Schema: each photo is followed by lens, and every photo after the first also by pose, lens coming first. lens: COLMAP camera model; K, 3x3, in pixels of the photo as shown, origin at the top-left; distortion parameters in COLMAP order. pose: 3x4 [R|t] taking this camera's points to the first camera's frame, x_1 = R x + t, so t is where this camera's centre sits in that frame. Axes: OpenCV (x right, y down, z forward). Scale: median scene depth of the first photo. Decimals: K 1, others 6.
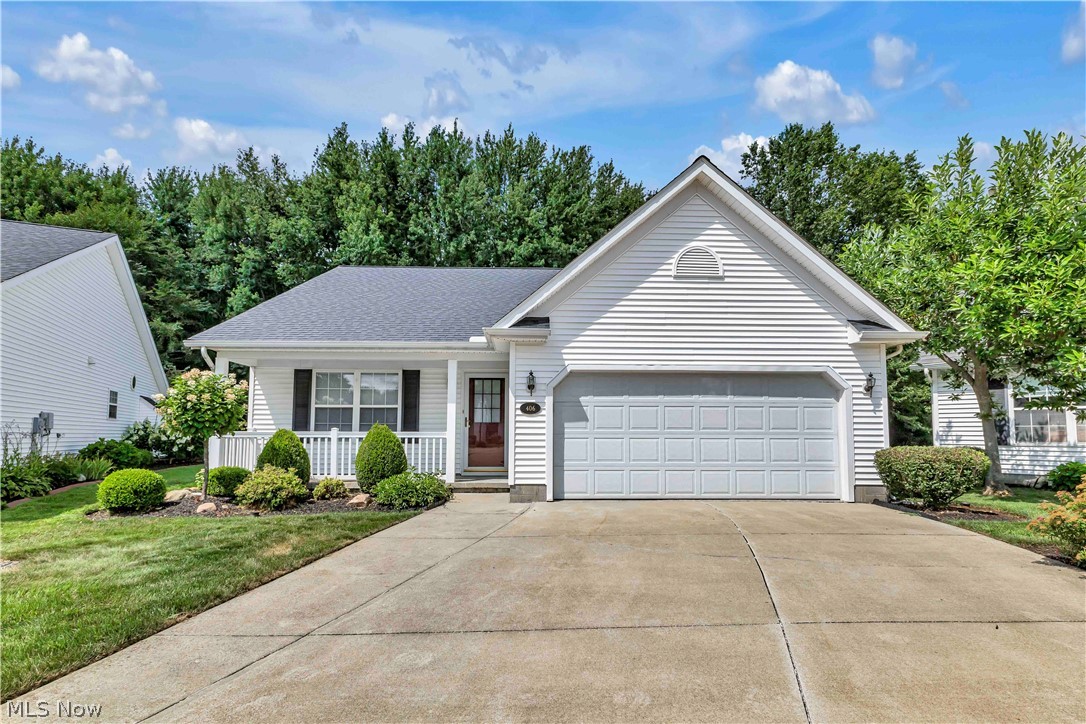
lens RADIAL K [[475.7, 0, 541.9], [0, 475.7, 364.7], [0, 0, 1]] dist [0.012294, -0.000321]
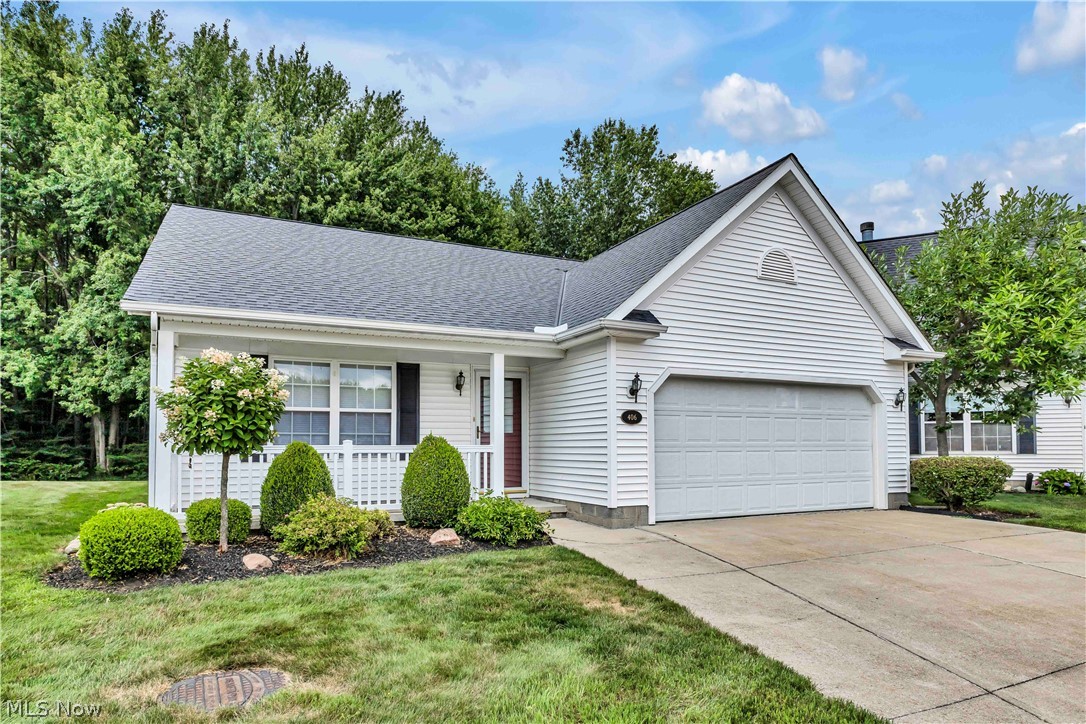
lens RADIAL K [[560.0, 0, 542.8], [0, 560.0, 383.3], [0, 0, 1]] dist [-0.004705, -0.000872]
pose [[0.934667, 0.036763, 0.353619, -0.446354], [-0.048291, 0.998549, 0.023828, 0.013420], [-0.352230, -0.039348, 0.935086, 0.108427]]
